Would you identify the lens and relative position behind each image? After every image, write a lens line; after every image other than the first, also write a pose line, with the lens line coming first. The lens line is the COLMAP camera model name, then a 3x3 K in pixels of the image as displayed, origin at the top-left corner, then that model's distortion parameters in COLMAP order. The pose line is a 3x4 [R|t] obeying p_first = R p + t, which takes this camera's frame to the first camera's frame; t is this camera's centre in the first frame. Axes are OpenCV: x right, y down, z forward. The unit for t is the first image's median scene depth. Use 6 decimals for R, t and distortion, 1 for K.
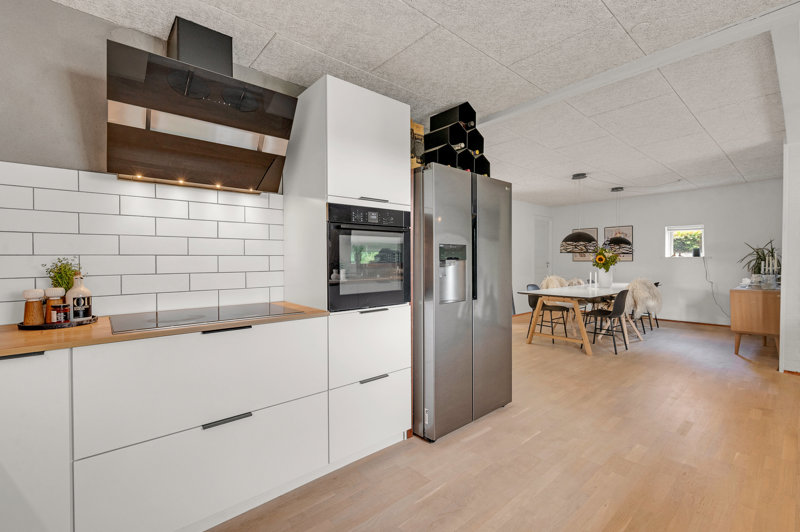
lens RADIAL K [[347.2, 0, 398.8], [0, 347.2, 269.2], [0, 0, 1]] dist [0.002016, 0.000711]
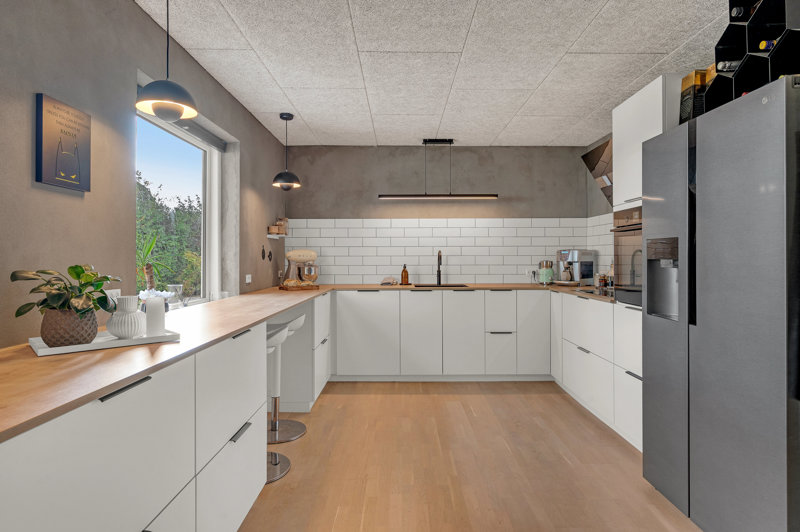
lens RADIAL K [[469.2, 0, 402.2], [0, 469.2, 260.6], [0, 0, 1]] dist [-0.004699, 0.000308]
pose [[-0.652189, 0.012657, -0.757951, 1.584938], [-0.009193, 0.999655, 0.024603, -0.054078], [0.758001, 0.023014, -0.651848, 1.541113]]
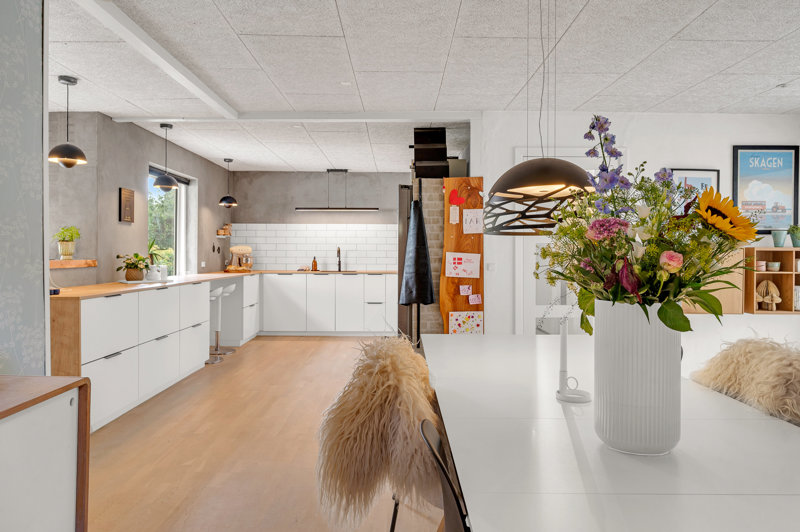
lens RADIAL K [[572.5, 0, 396.1], [0, 572.5, 259.2], [0, 0, 1]] dist [0.010187, 0.002341]
pose [[-0.655477, 0.011671, -0.755125, 2.209664], [-0.016939, 0.999402, 0.030151, -0.079624], [0.755025, 0.032554, -0.654888, 2.633999]]
